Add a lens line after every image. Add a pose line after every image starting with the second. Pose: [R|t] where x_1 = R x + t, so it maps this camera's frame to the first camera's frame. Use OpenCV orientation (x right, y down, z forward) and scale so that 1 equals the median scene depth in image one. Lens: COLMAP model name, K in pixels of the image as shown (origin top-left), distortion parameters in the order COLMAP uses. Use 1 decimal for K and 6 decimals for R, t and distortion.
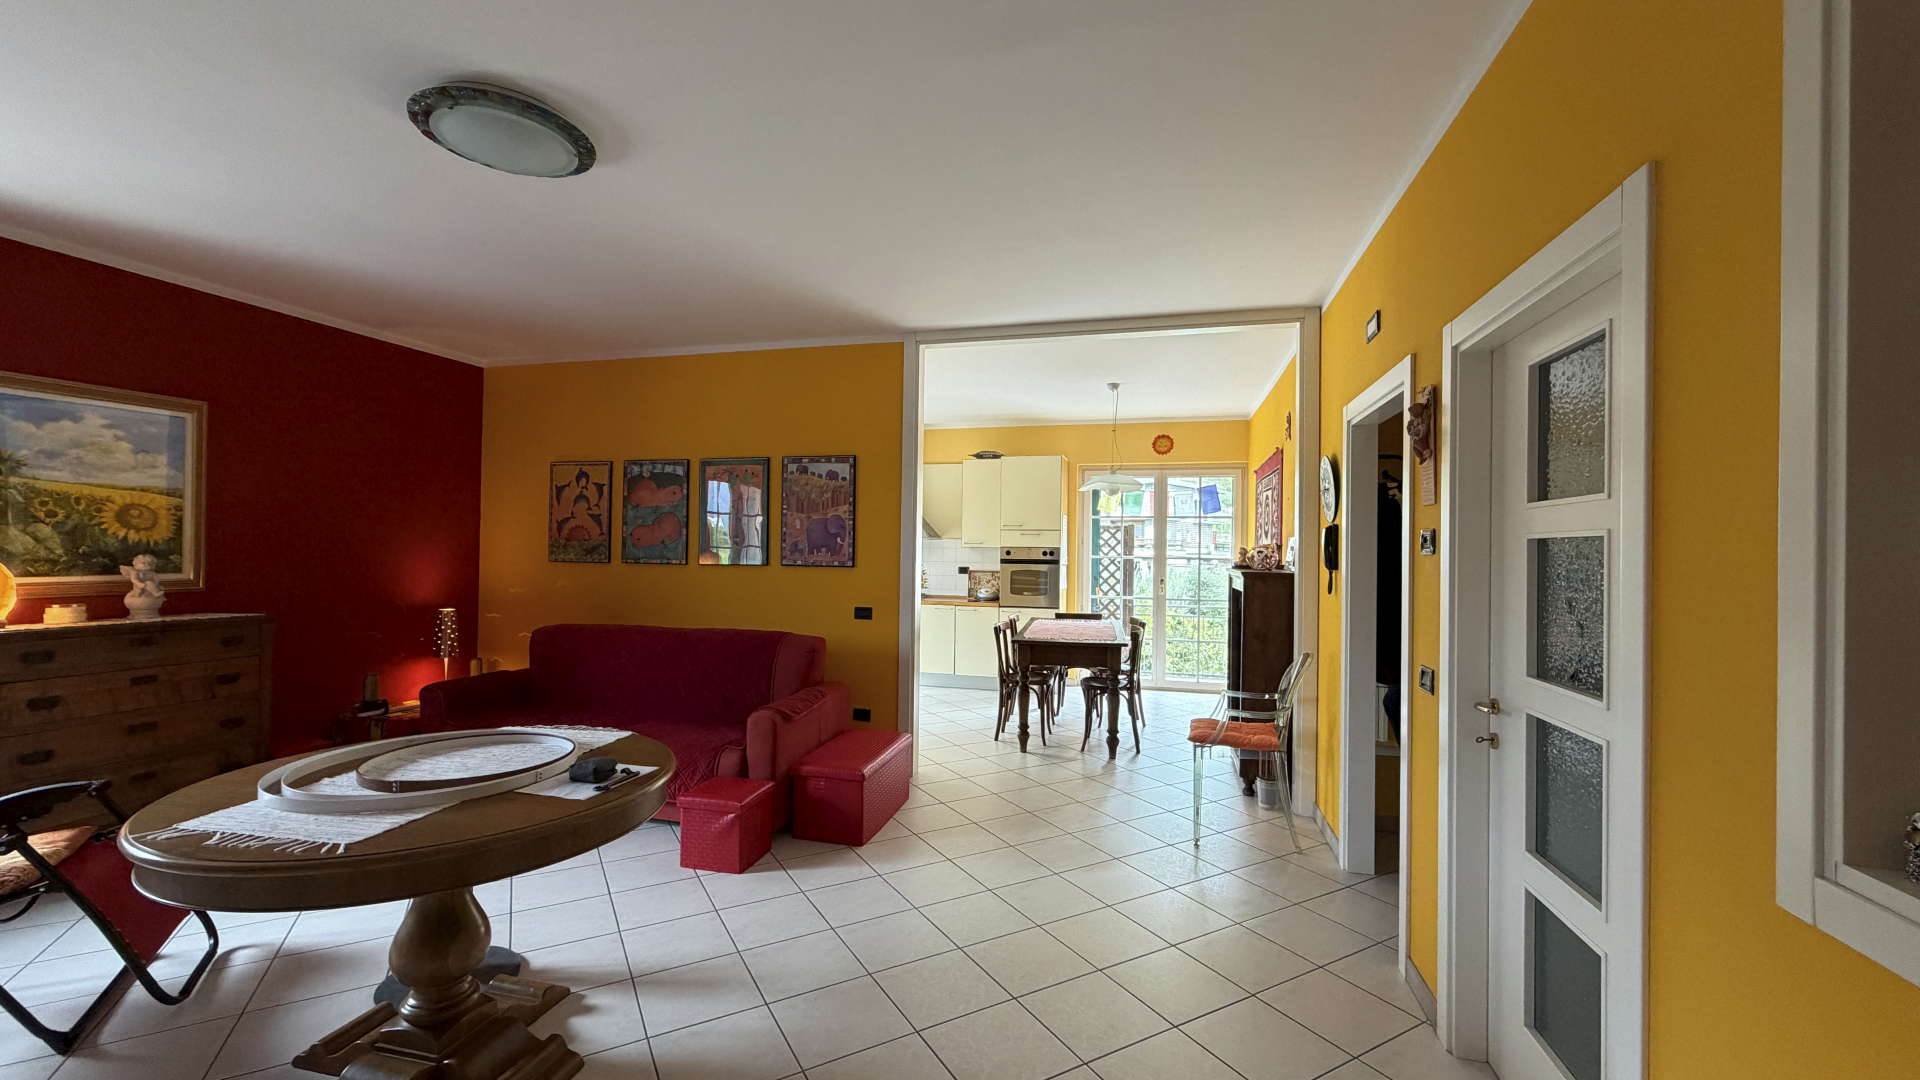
lens RADIAL K [[763.0, 0, 957.0], [0, 763.0, 543.6], [0, 0, 1]] dist [0.001924, -0.000425]
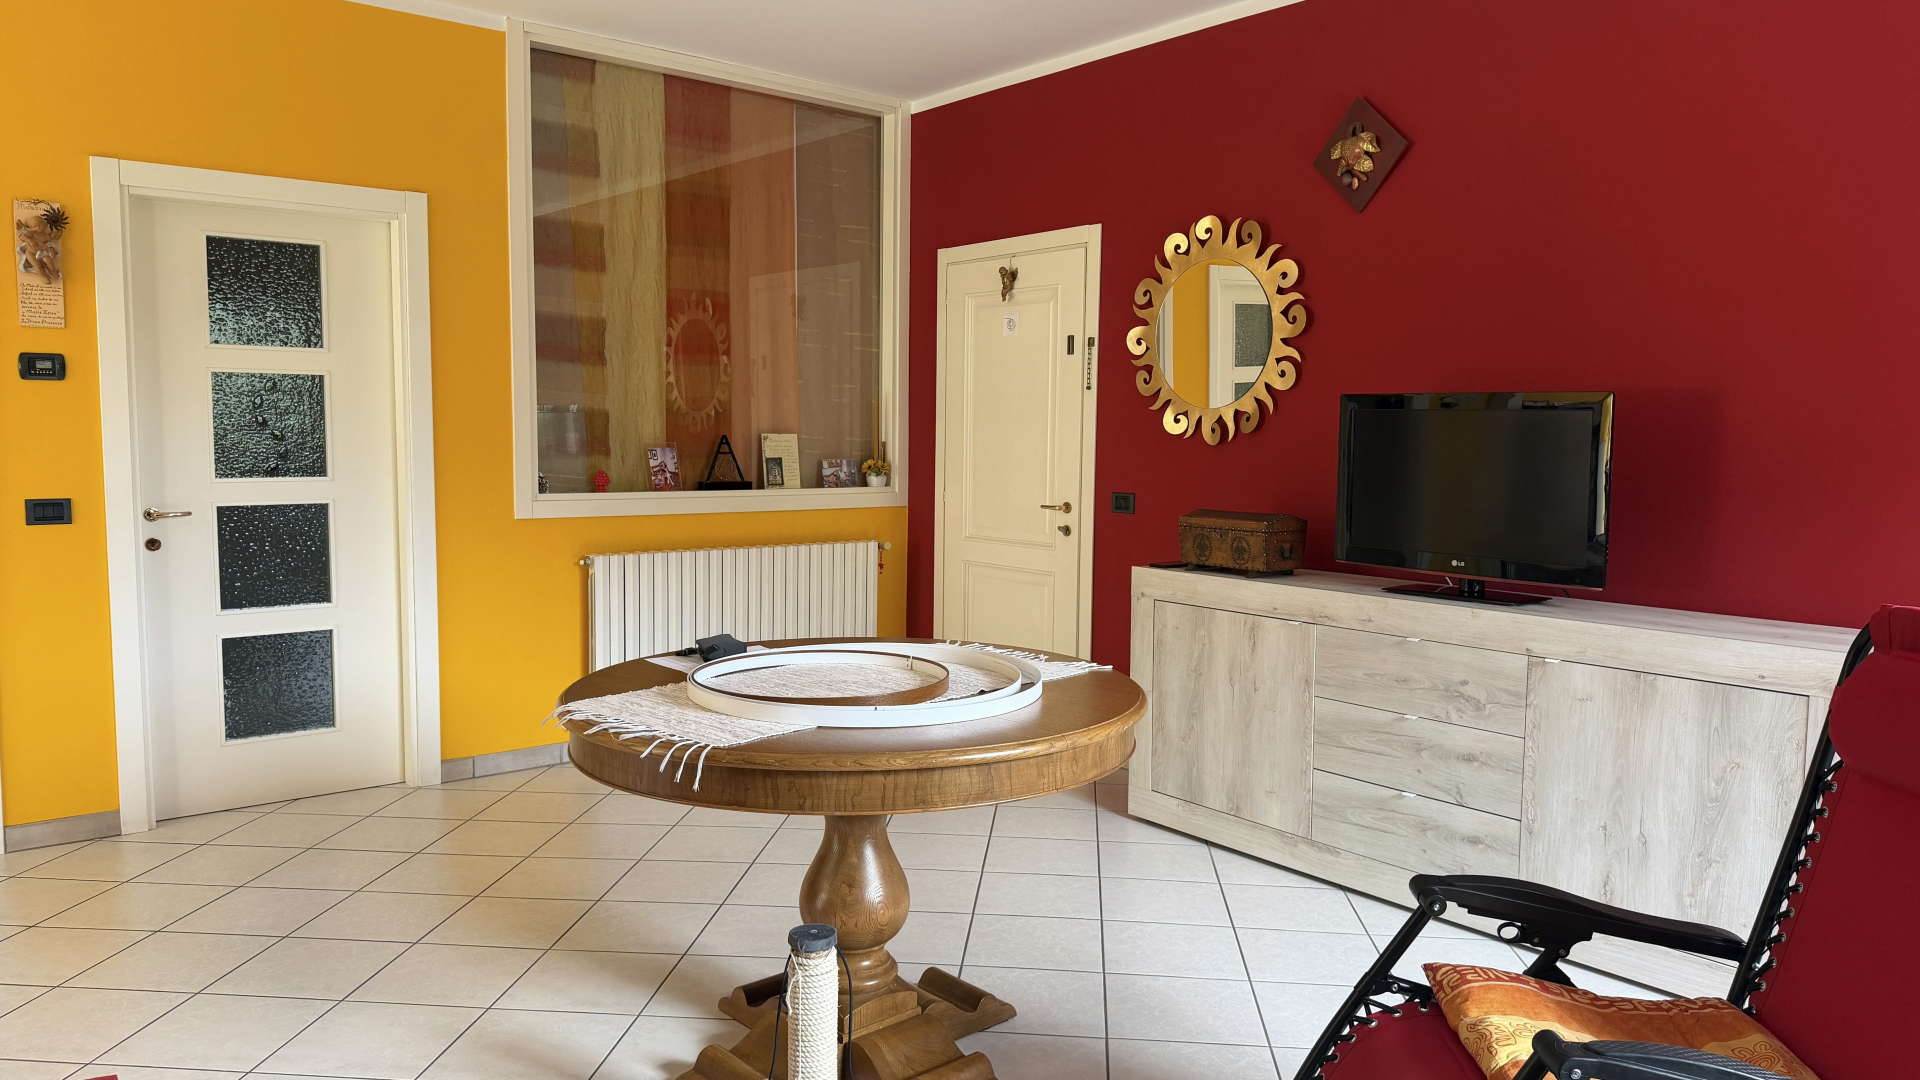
lens RADIAL K [[1337.2, 0, 957.9], [0, 1337.2, 542.8], [0, 0, 1]] dist [0.103617, -0.141545]
pose [[-0.821245, -0.070749, 0.566172, -0.834762], [-0.025872, 0.995879, 0.086918, 0.025365], [-0.569988, 0.056733, -0.819692, 1.128105]]
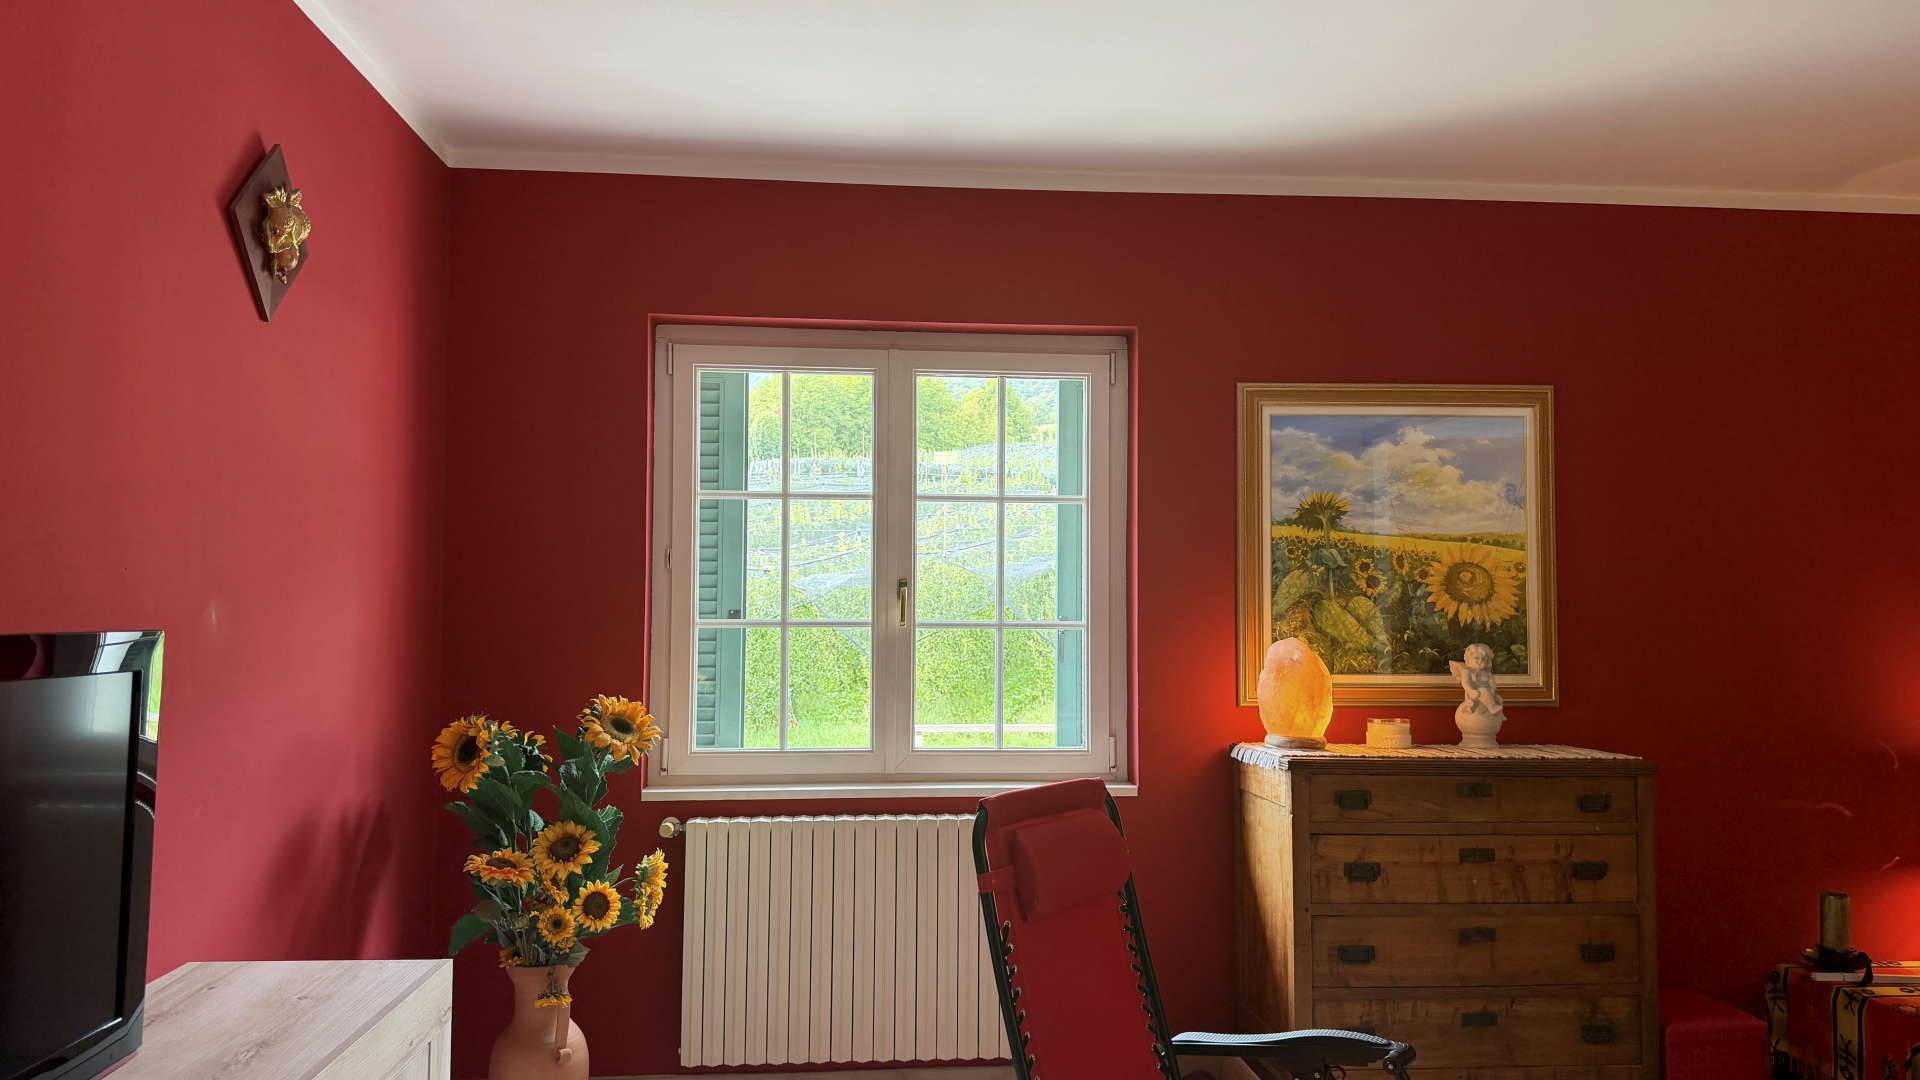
lens RADIAL K [[1337.2, 0, 955.4], [0, 1337.2, 546.8], [0, 0, 1]] dist [0.103617, -0.141545]
pose [[0.343298, -0.049975, -0.937896, -0.173523], [0.005973, 0.998679, -0.051028, -0.010511], [0.939208, 0.011916, 0.343143, 0.222961]]
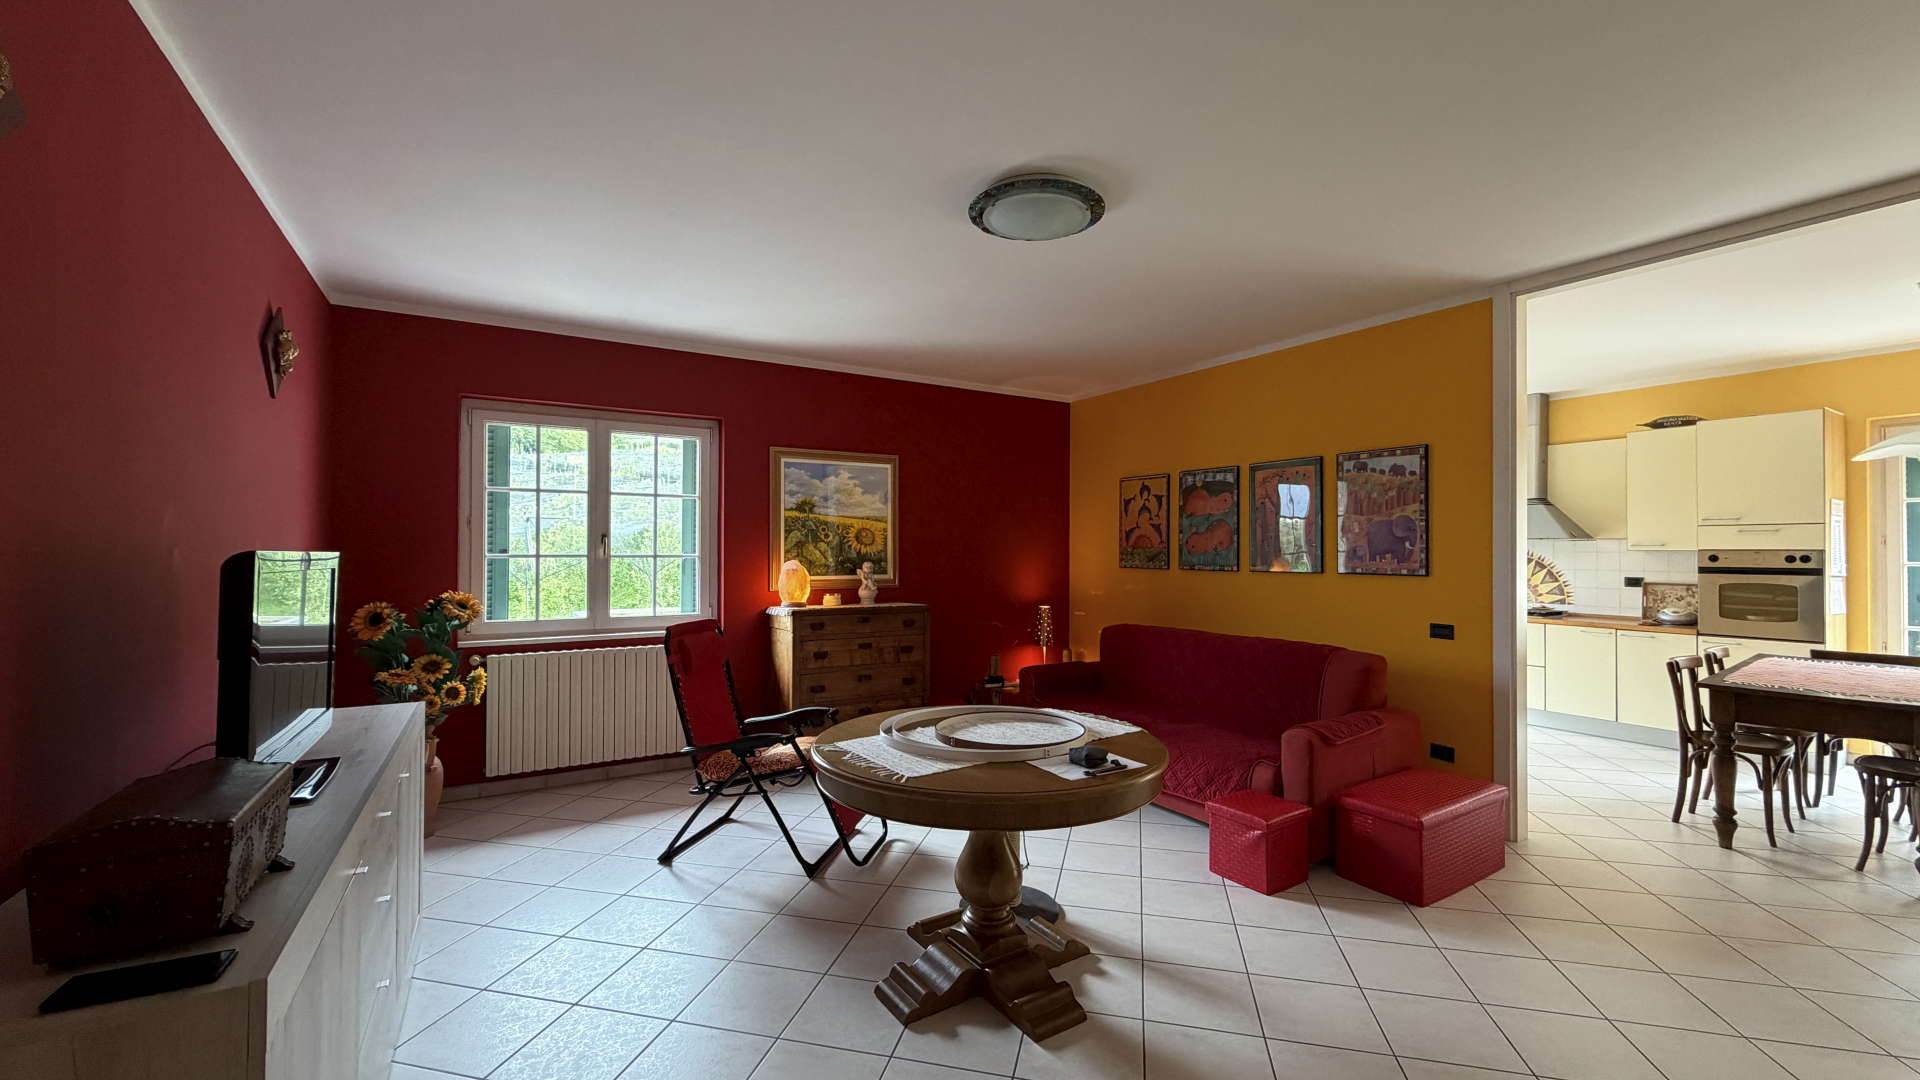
lens RADIAL K [[763.0, 0, 955.4], [0, 763.0, 543.8], [0, 0, 1]] dist [0.001924, -0.000425]
pose [[0.728401, -0.016233, -0.684959, 0.083111], [0.011331, 0.999868, -0.011647, -0.001592], [0.685058, 0.000722, 0.728488, 0.029649]]
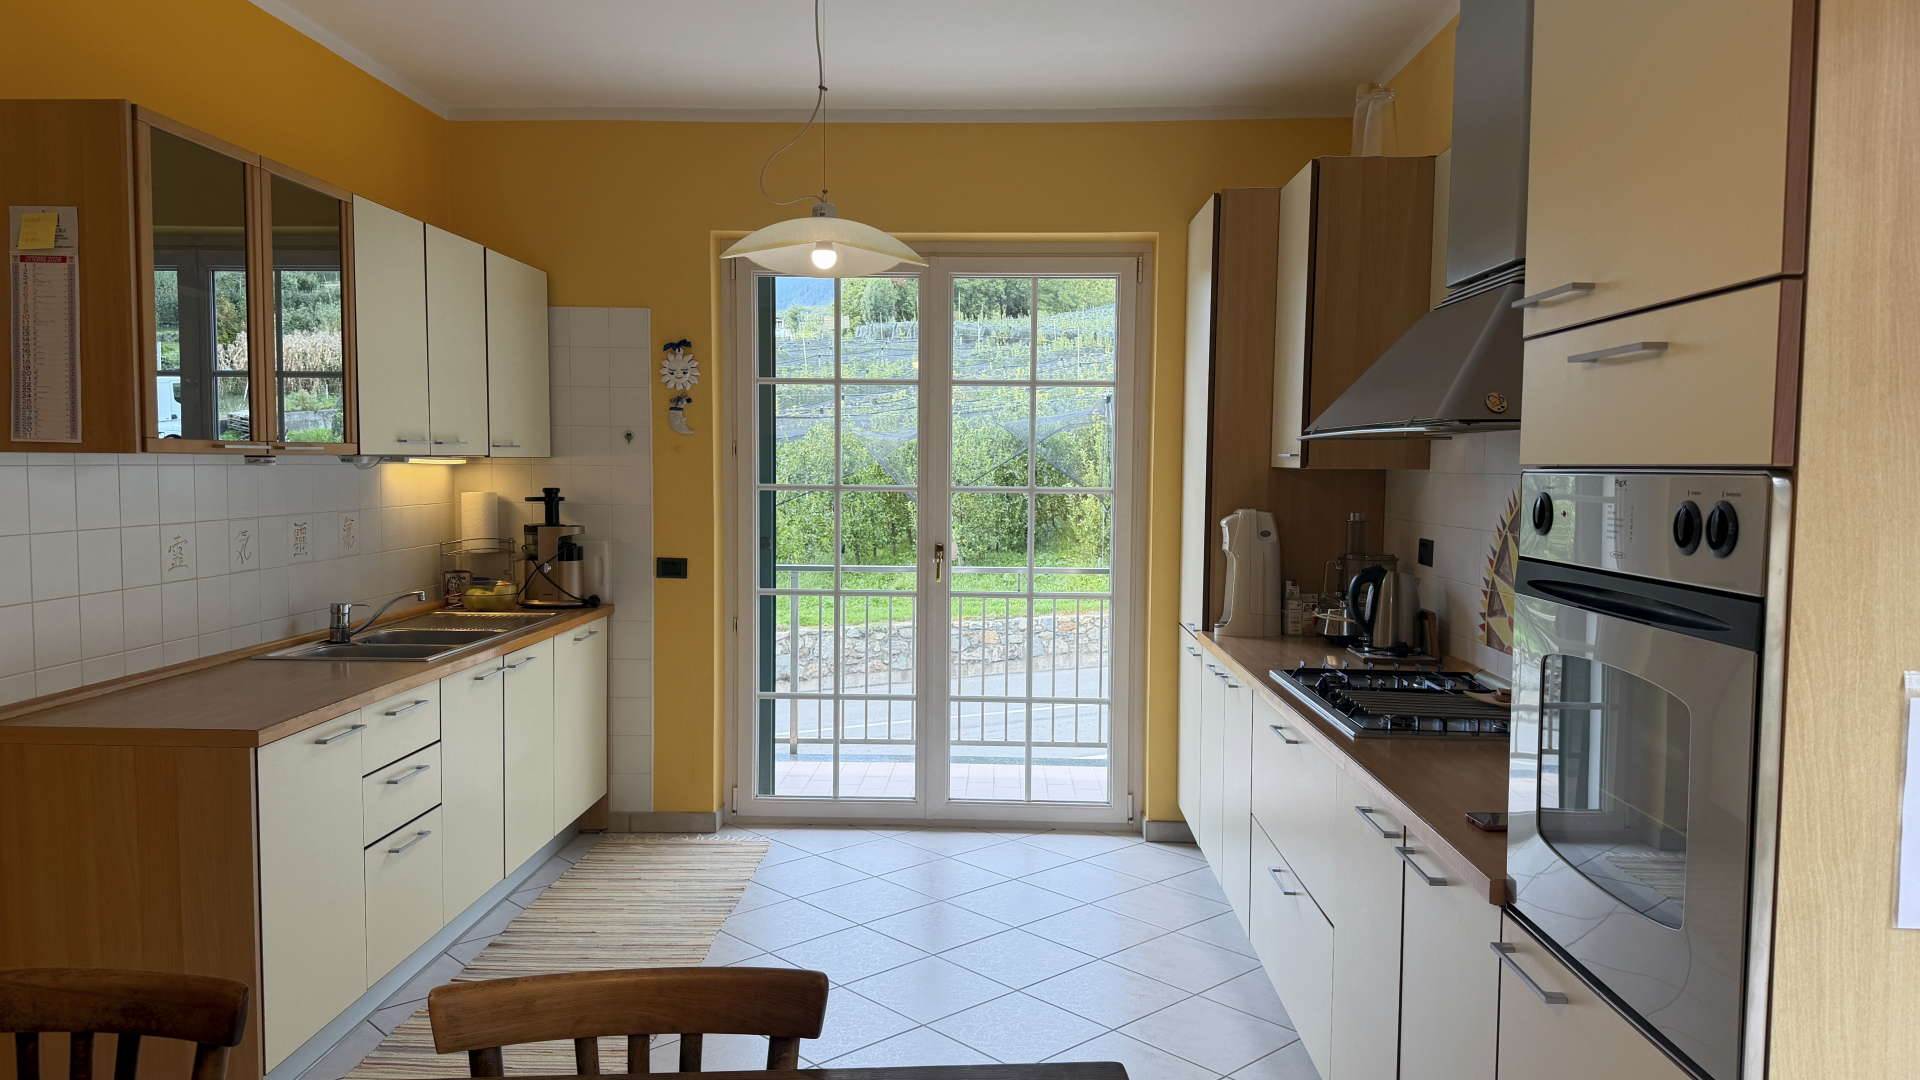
lens RADIAL K [[1337.2, 0, 960.1], [0, 1337.2, 553.6], [0, 0, 1]] dist [0.103617, -0.141545]
pose [[0.228881, 0.052092, -0.972060, 0.541660], [0.002281, 0.998536, 0.054048, 0.013106], [0.973452, -0.014588, 0.228427, 1.729196]]
